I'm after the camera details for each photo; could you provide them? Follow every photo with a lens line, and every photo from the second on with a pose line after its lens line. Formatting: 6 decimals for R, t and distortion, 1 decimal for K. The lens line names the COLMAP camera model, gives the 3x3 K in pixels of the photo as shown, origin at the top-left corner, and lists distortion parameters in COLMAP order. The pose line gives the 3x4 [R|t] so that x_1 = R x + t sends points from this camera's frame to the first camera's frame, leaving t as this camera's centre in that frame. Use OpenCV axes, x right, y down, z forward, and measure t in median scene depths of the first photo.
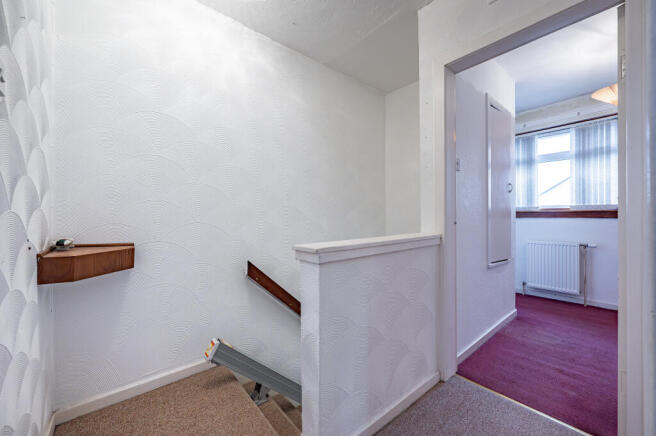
lens RADIAL K [[258.0, 0, 325.1], [0, 258.0, 217.1], [0, 0, 1]] dist [-0.001180, -0.000219]
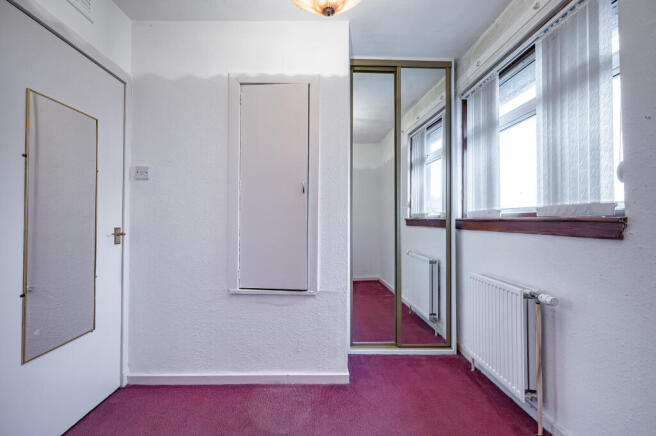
lens RADIAL K [[258.0, 0, 325.1], [0, 258.0, 217.1], [0, 0, 1]] dist [-0.001180, -0.000219]
pose [[0.781252, -0.001425, -0.624214, 0.982643], [-0.005894, 0.999936, -0.009660, -0.021044], [0.624187, 0.011226, 0.781194, 0.414476]]
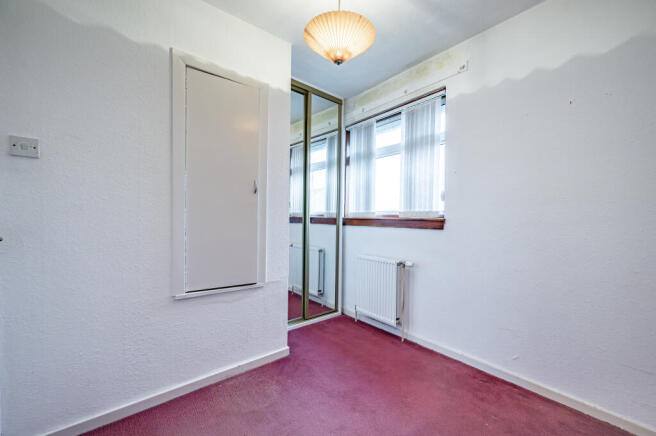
lens RADIAL K [[249.5, 0, 327.5], [0, 249.5, 225.0], [0, 0, 1]] dist [0.000249, -0.000023]
pose [[0.999746, 0.015149, -0.016689, 0.777277], [-0.014673, 0.999493, 0.028250, -0.023322], [0.017109, -0.027998, 0.999462, 0.247391]]
